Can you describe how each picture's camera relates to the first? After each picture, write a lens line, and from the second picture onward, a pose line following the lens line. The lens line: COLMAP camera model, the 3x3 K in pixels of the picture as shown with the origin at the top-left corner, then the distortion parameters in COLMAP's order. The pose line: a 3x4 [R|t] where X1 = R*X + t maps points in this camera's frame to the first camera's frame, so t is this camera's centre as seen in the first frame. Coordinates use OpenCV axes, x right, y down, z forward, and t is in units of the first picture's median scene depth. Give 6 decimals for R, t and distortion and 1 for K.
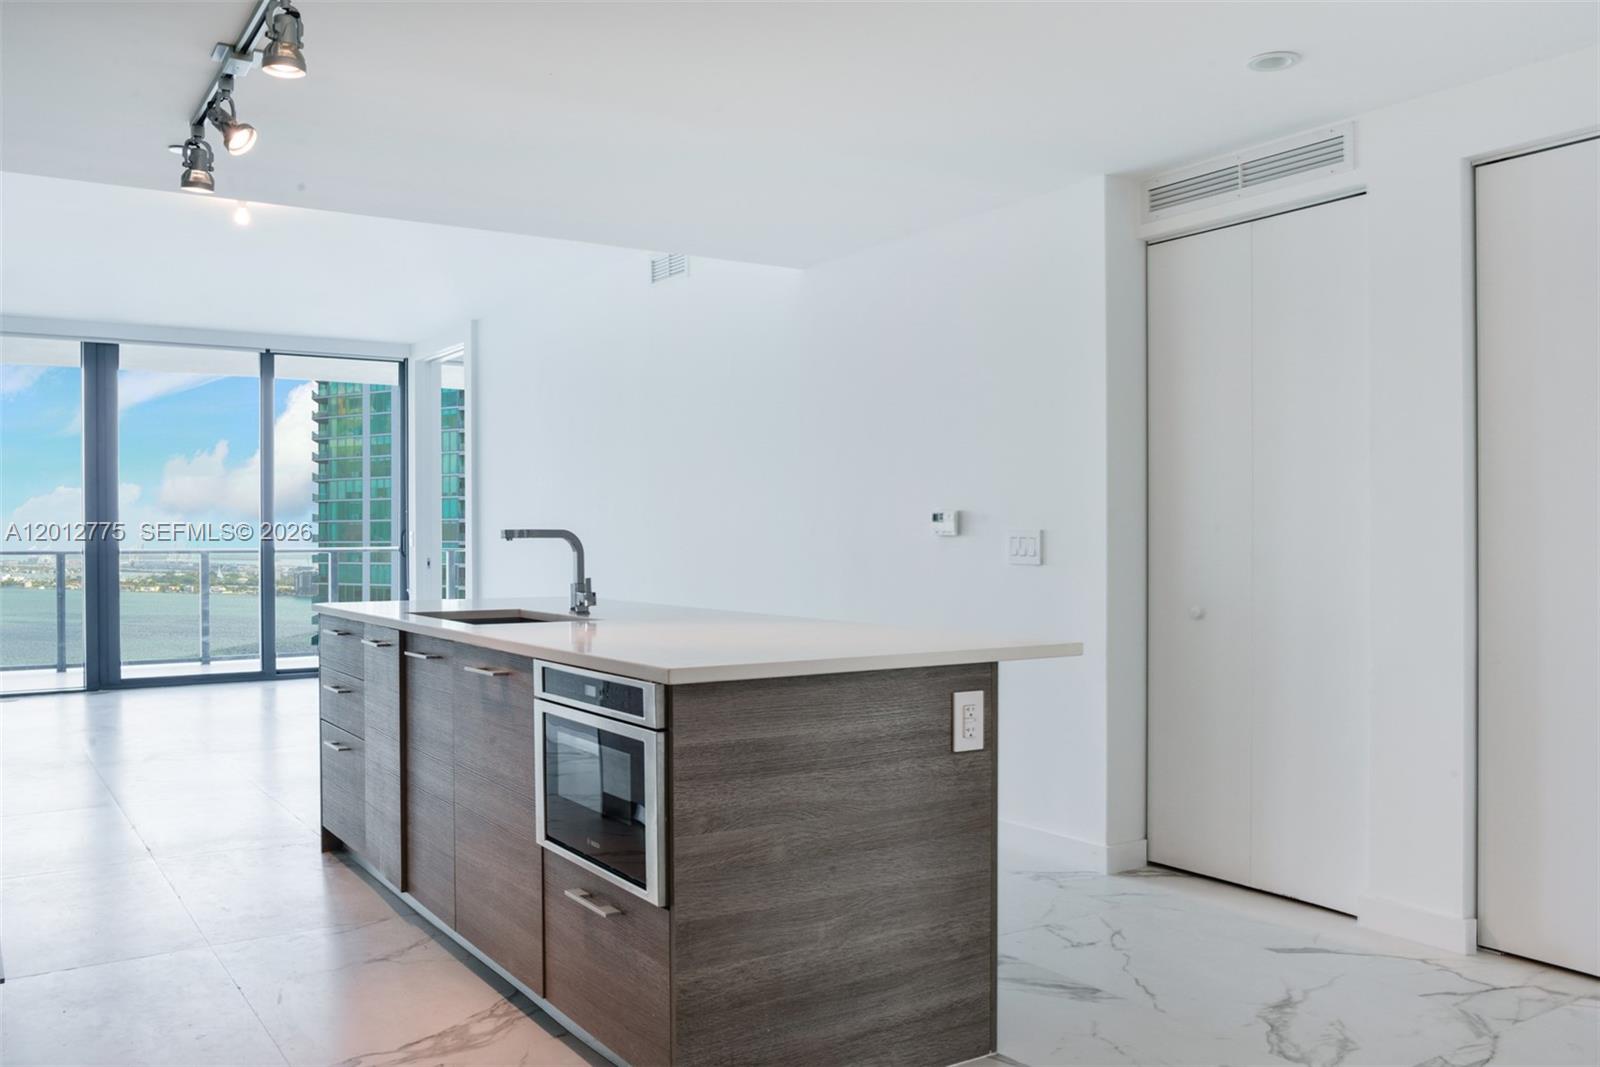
lens RADIAL K [[1307.8, 0, 793.8], [0, 1307.8, 534.8], [0, 0, 1]] dist [-0.077087, 0.068359]
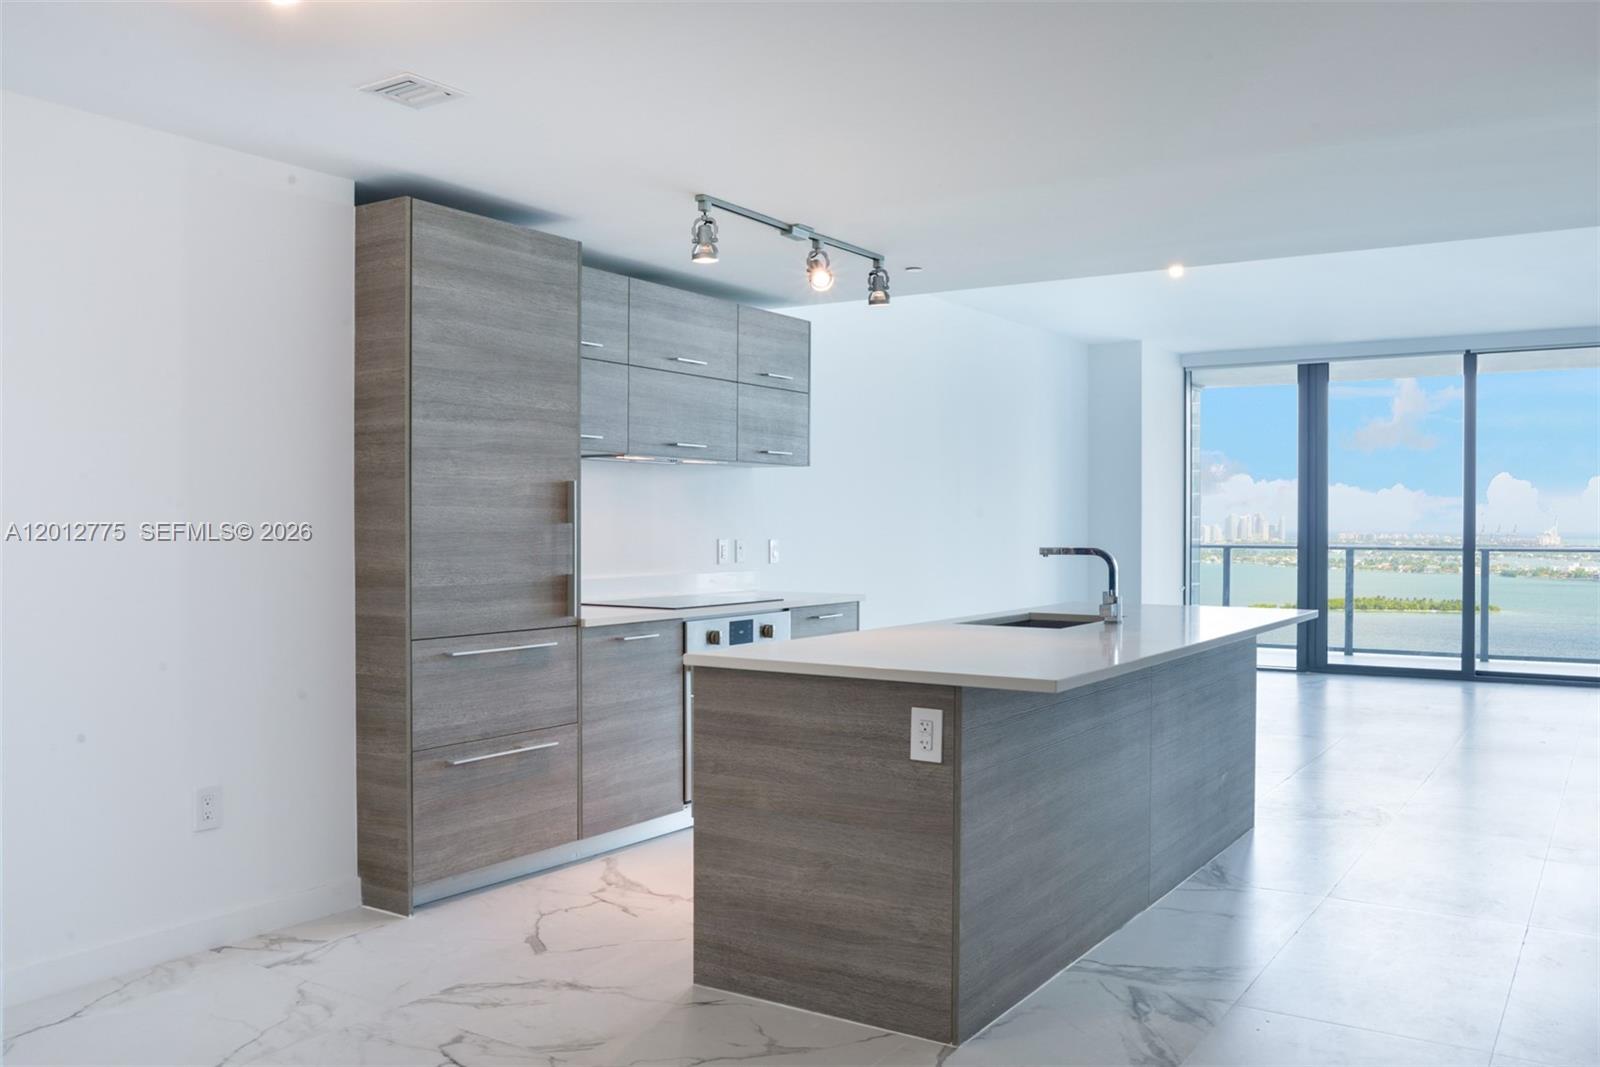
lens RADIAL K [[1307.8, 0, 793.8], [0, 1307.8, 534.8], [0, 0, 1]] dist [-0.077087, 0.068359]
pose [[0.402926, 0.009911, -0.915179, 1.125794], [-0.000610, 0.999944, 0.010560, -0.040247], [0.915233, -0.003696, 0.402909, 0.456367]]
